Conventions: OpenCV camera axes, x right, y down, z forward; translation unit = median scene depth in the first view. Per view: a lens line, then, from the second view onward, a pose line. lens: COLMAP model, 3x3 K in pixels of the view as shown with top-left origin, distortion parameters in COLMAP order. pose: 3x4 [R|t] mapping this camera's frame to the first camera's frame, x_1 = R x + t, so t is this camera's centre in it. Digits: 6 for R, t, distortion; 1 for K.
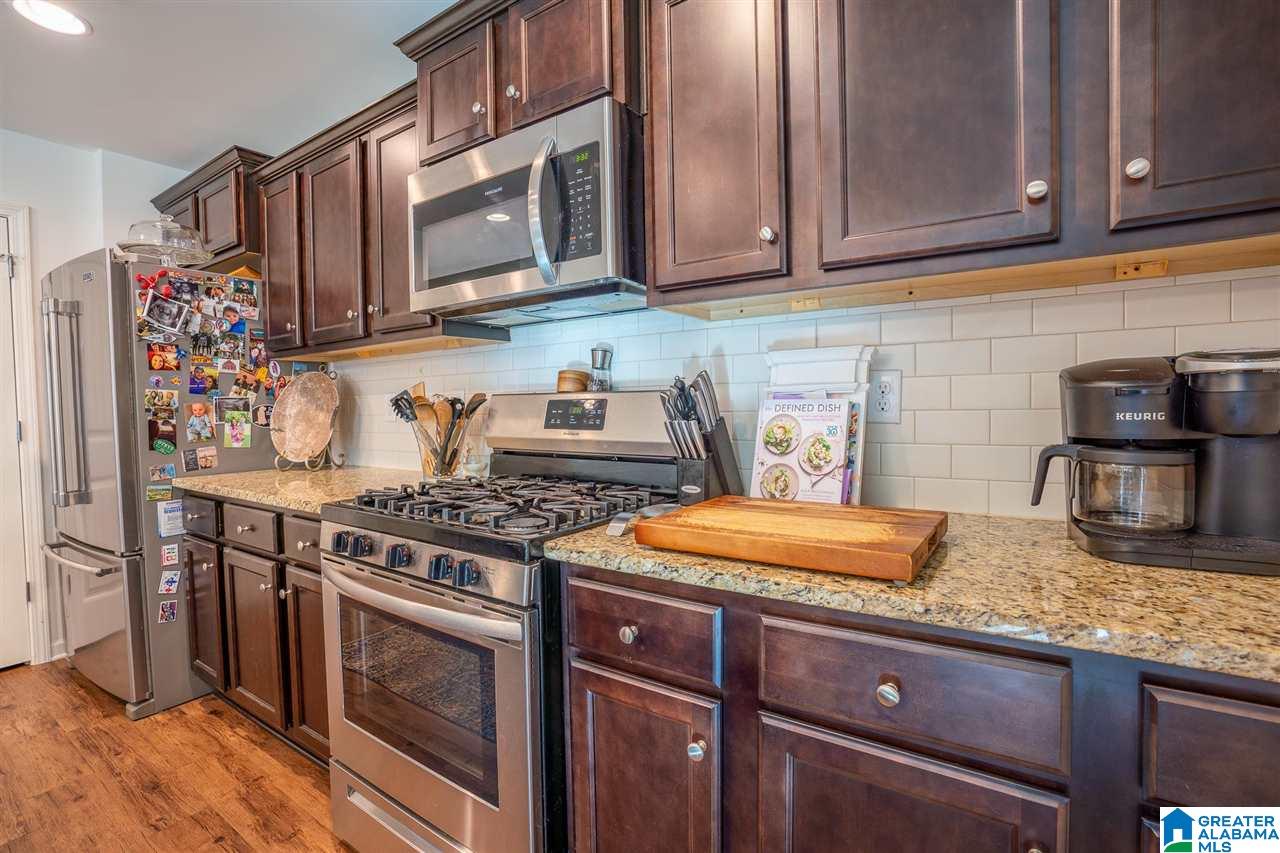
lens RADIAL K [[590.0, 0, 640.0], [0, 590.0, 426.5], [0, 0, 1]] dist [-0.067457, 0.026479]
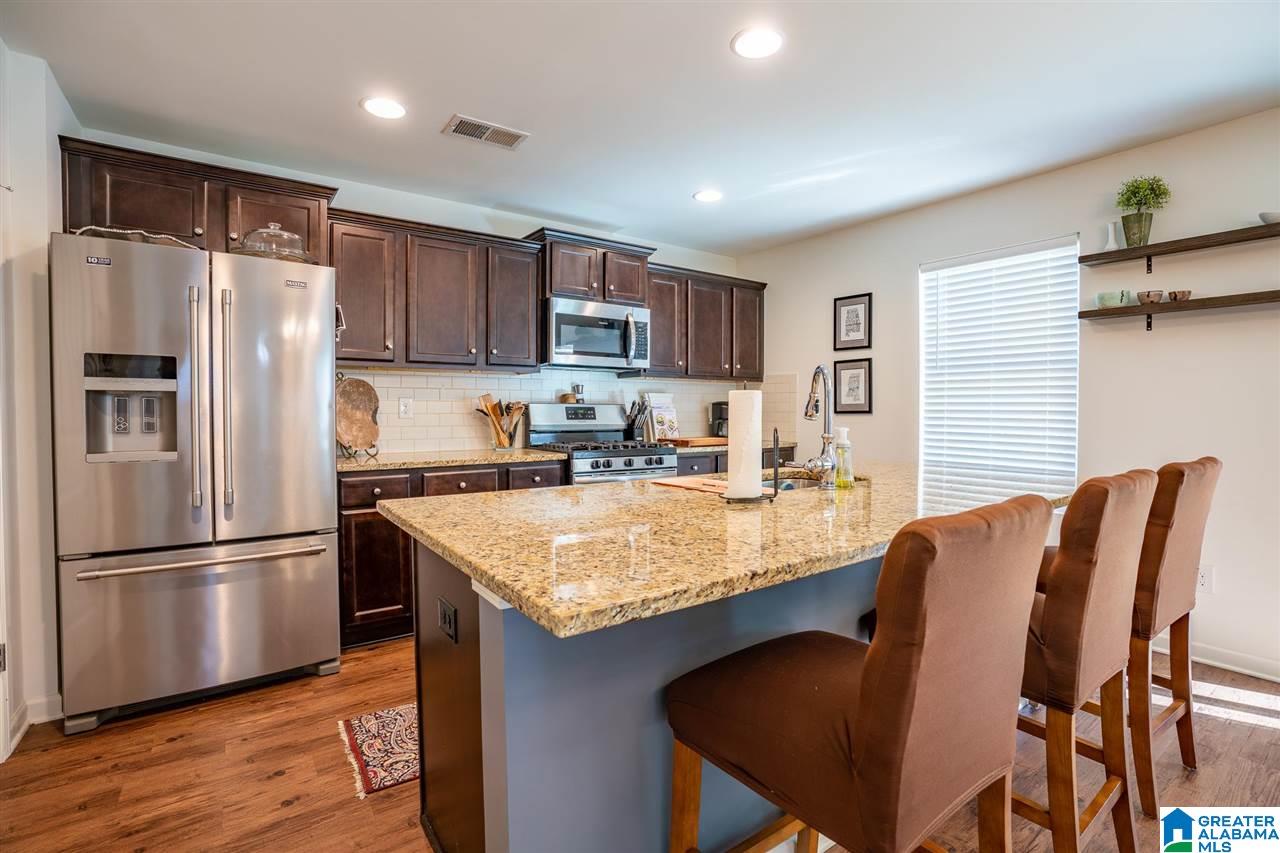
lens RADIAL K [[590.0, 0, 640.0], [0, 590.0, 426.5], [0, 0, 1]] dist [-0.067457, 0.026479]
pose [[0.341835, -0.010649, 0.939700, -2.867049], [0.027216, 0.999629, 0.001428, 0.044671], [-0.939366, 0.025087, 0.341998, -0.002633]]
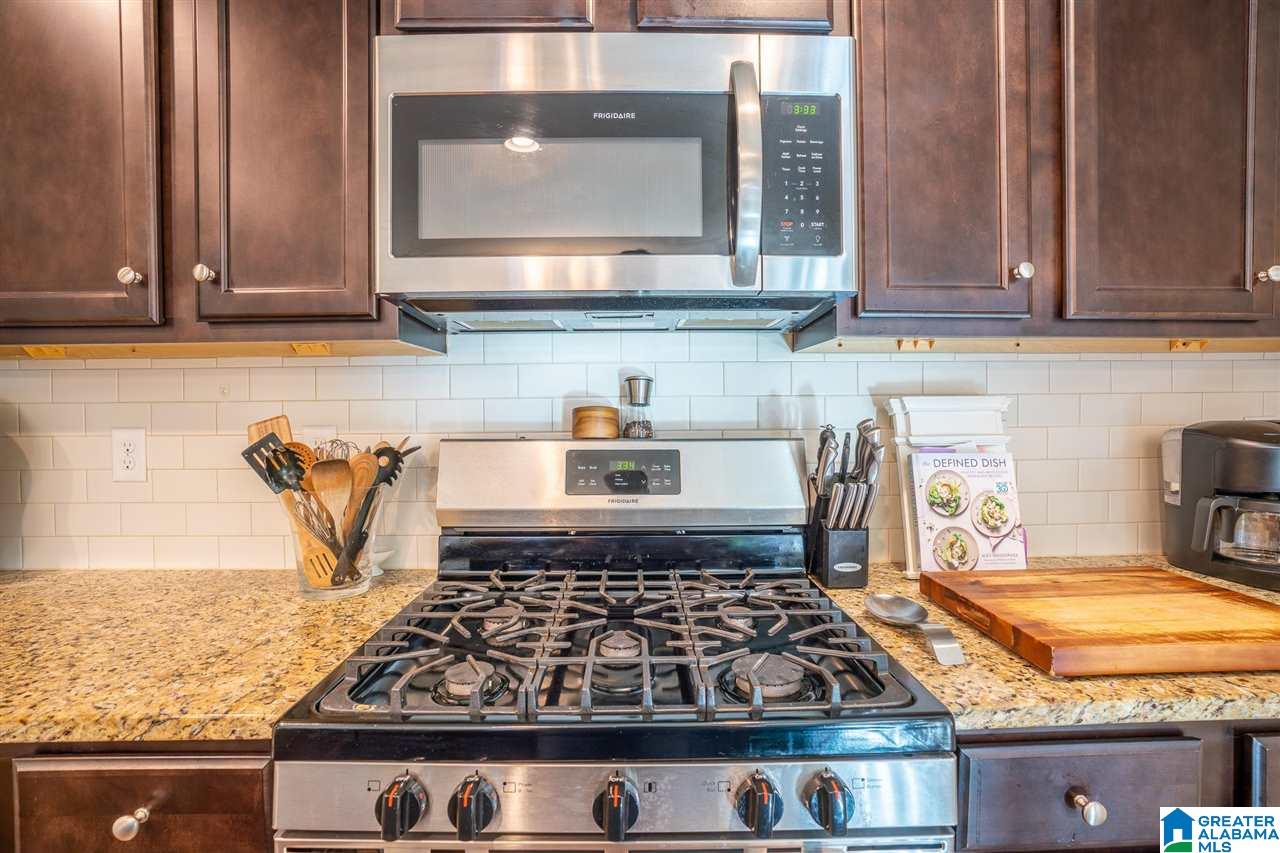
lens RADIAL K [[590.0, 0, 640.0], [0, 590.0, 426.5], [0, 0, 1]] dist [-0.067457, 0.026479]
pose [[0.811688, -0.005733, 0.584063, -0.646458], [0.016482, 0.999778, -0.013092, -0.083736], [-0.583859, 0.020253, 0.811603, 0.562934]]
